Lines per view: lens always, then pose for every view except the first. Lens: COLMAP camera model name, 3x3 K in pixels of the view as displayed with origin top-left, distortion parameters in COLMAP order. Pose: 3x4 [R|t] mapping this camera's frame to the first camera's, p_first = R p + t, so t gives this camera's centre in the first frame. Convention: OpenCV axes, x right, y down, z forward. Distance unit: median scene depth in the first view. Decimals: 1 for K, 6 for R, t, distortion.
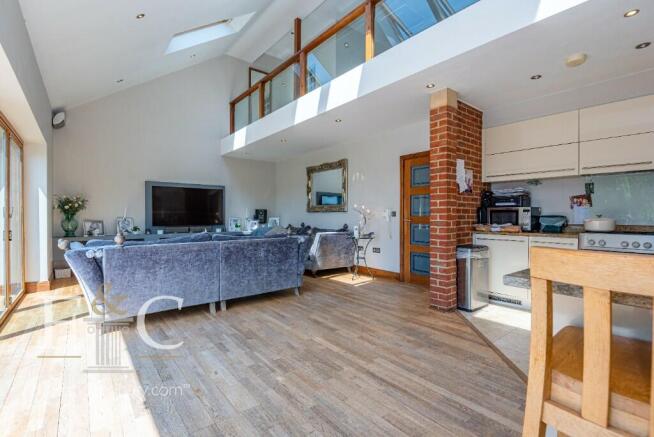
lens RADIAL K [[321.4, 0, 338.3], [0, 321.4, 217.4], [0, 0, 1]] dist [0.014968, -0.002240]
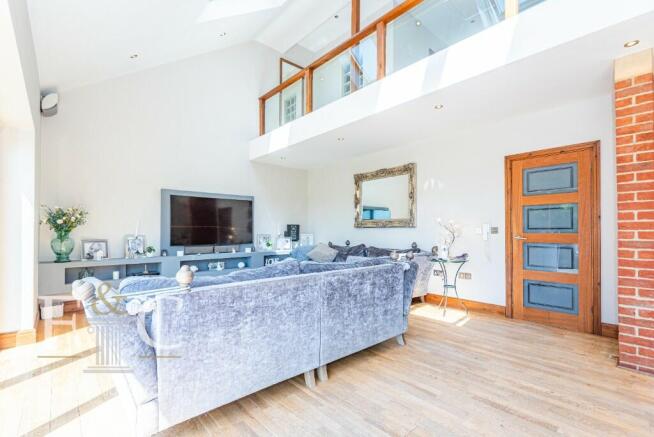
lens RADIAL K [[312.7, 0, 337.6], [0, 312.7, 225.7], [0, 0, 1]] dist [0.018620, -0.000843]
pose [[0.998324, -0.000695, 0.057872, -0.254697], [0.002044, 0.999727, -0.023260, -0.004571], [-0.057840, 0.023339, 0.998053, 0.252724]]
